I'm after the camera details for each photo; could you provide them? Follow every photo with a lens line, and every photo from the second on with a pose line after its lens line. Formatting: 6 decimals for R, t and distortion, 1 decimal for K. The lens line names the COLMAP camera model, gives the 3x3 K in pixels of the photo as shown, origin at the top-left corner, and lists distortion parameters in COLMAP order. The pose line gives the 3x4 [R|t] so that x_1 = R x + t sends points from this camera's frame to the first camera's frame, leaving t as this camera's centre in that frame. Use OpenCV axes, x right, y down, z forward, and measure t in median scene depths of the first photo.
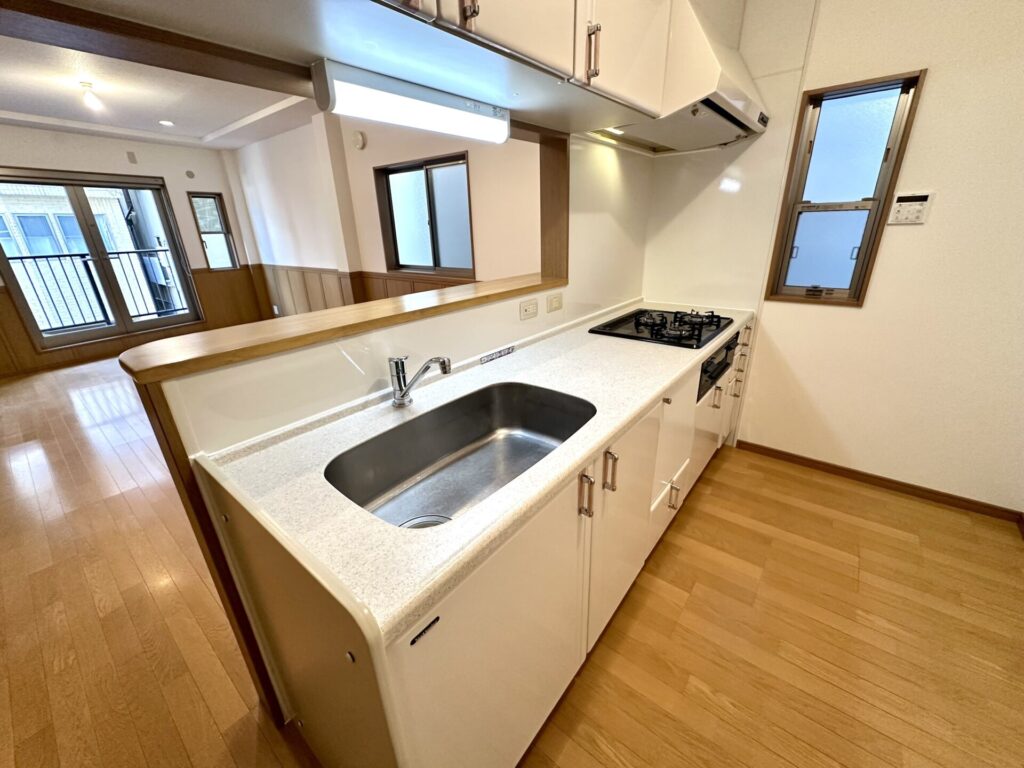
lens RADIAL K [[410.5, 0, 513.8], [0, 410.5, 384.2], [0, 0, 1]] dist [-0.003659, 0.001124]
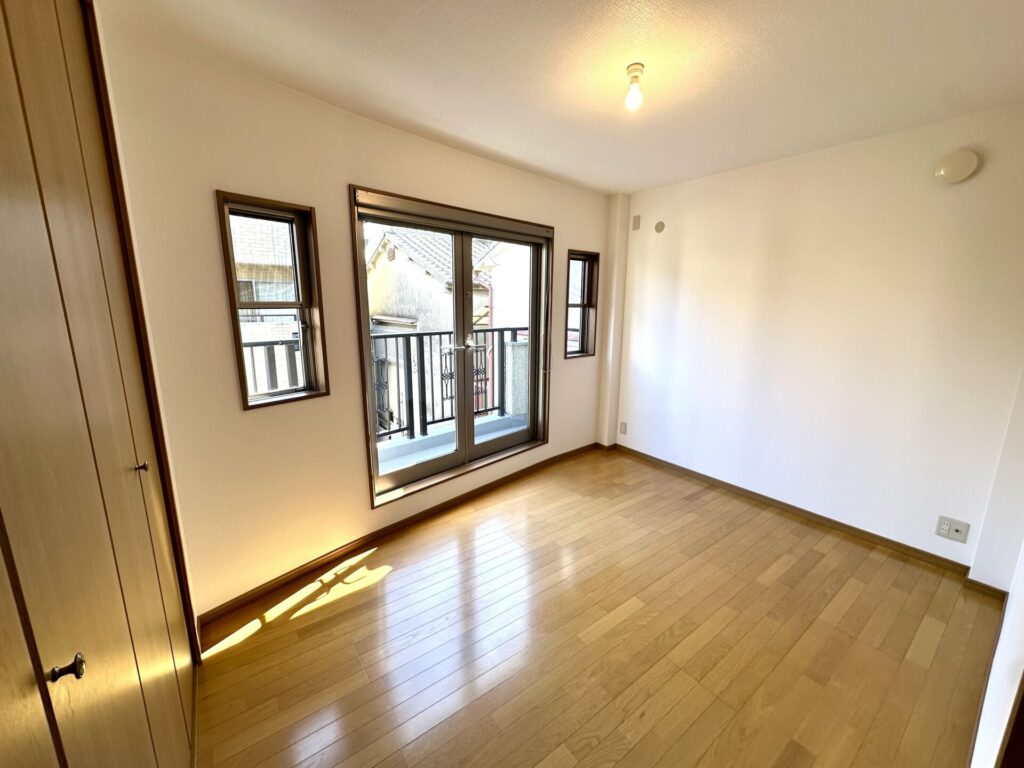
lens RADIAL K [[410.5, 0, 513.8], [0, 410.5, 384.2], [0, 0, 1]] dist [-0.003659, 0.001124]
pose [[0.966536, 0.086624, -0.241464, -2.026694], [-0.124998, 0.980993, -0.148418, -0.434117], [0.224018, 0.173634, 0.958993, 1.116496]]
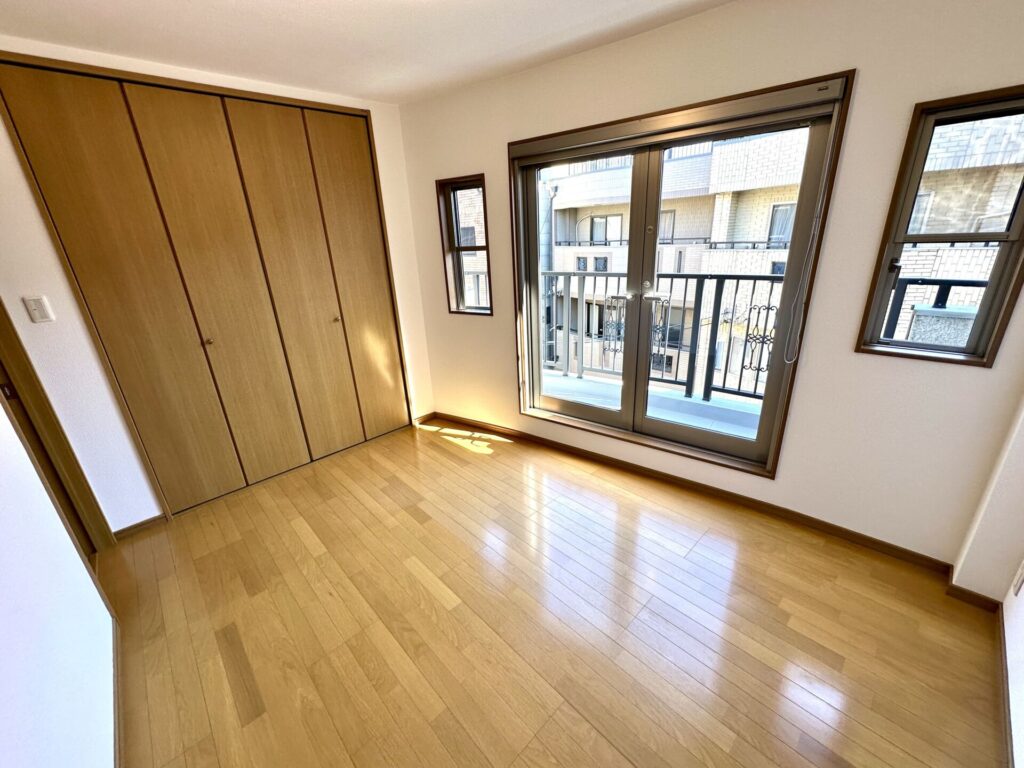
lens RADIAL K [[410.5, 0, 513.8], [0, 410.5, 384.2], [0, 0, 1]] dist [-0.003659, 0.001124]
pose [[-0.129499, 0.374397, -0.918182, -1.240944], [-0.307953, 0.865005, 0.396146, -0.947532], [0.942547, 0.334057, 0.003280, 2.299944]]
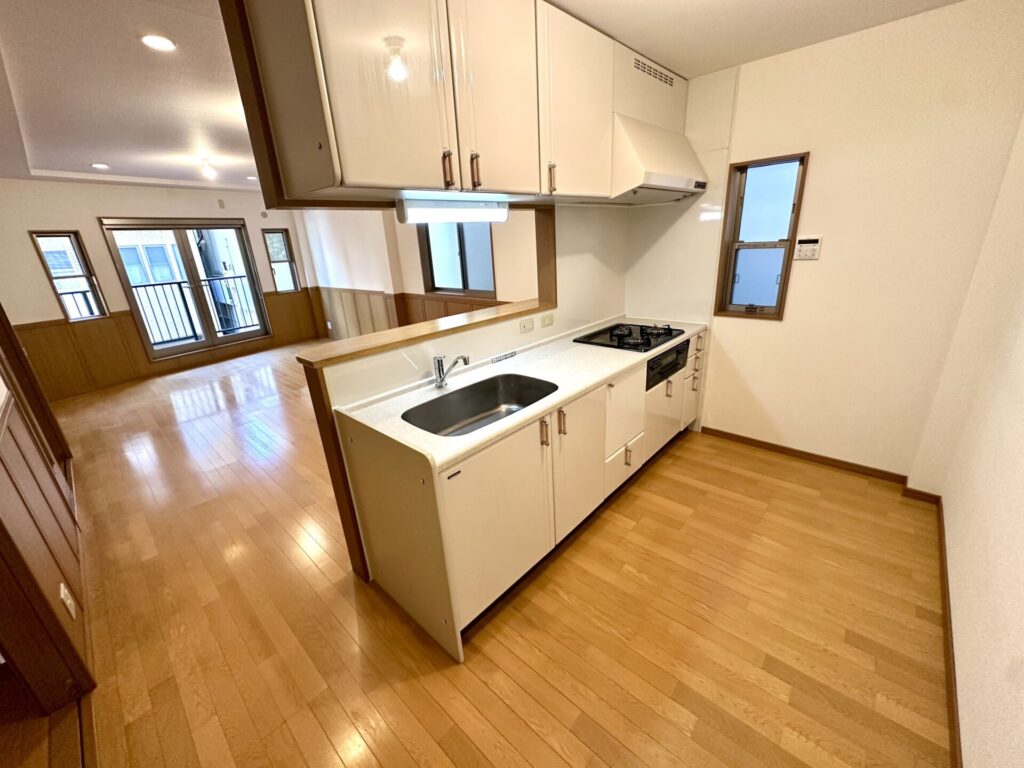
lens RADIAL K [[410.5, 0, 513.8], [0, 410.5, 384.2], [0, 0, 1]] dist [-0.003659, 0.001124]
pose [[0.997364, -0.001785, -0.072544, 0.088608], [-0.000105, 0.999661, -0.026049, 0.054761], [0.072566, 0.025988, 0.997025, -0.399345]]
